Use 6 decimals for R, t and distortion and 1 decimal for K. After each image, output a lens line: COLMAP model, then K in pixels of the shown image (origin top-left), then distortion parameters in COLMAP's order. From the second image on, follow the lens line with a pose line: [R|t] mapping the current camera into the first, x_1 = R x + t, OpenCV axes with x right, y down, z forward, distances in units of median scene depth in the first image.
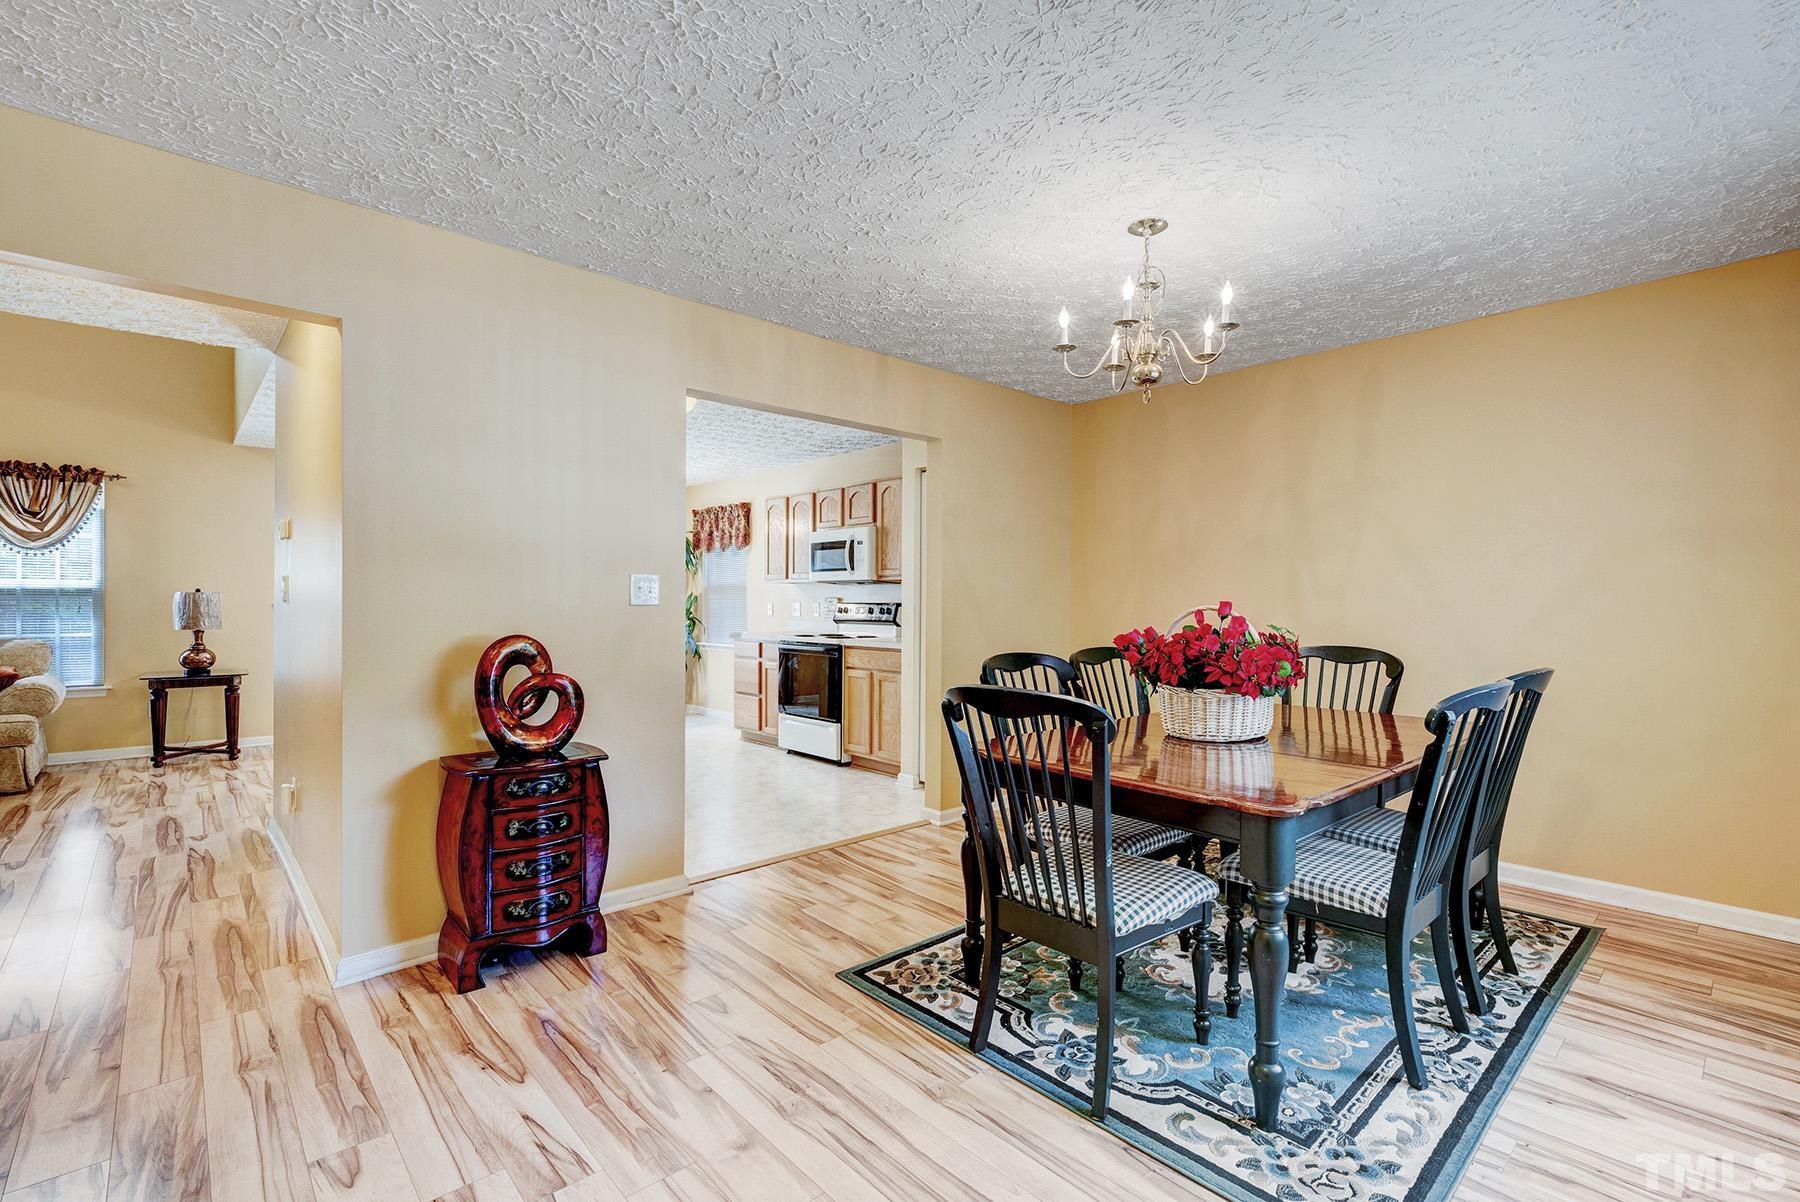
lens RADIAL K [[807.1, 0, 907.4], [0, 807.1, 602.0], [0, 0, 1]] dist [-0.000679, -0.000156]
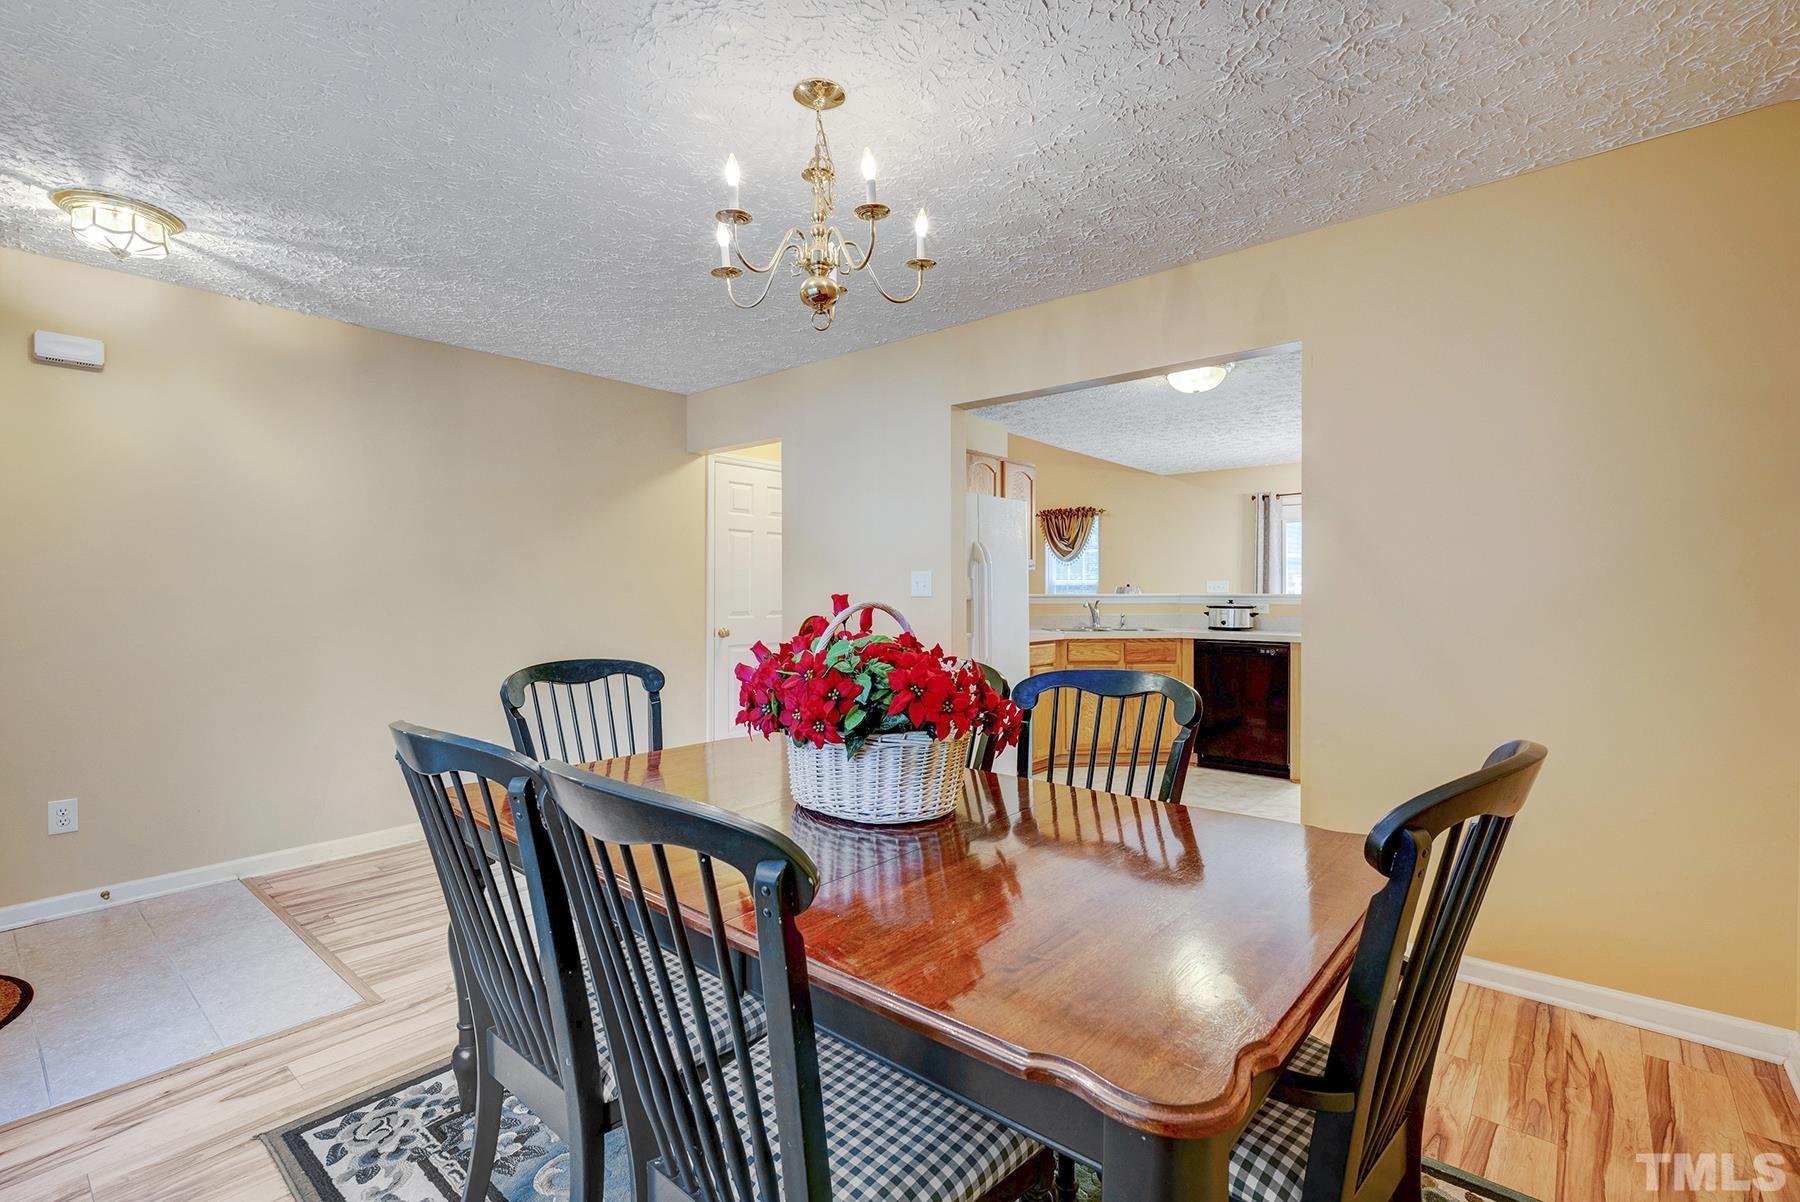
lens RADIAL K [[801.9, 0, 896.0], [0, 801.9, 596.8], [0, 0, 1]] dist [0.001920, 0.000709]
pose [[0.120027, 0.006078, -0.992752, 0.480788], [0.003156, 0.999974, 0.006503, -0.005069], [0.992766, -0.003914, 0.120005, 0.445094]]
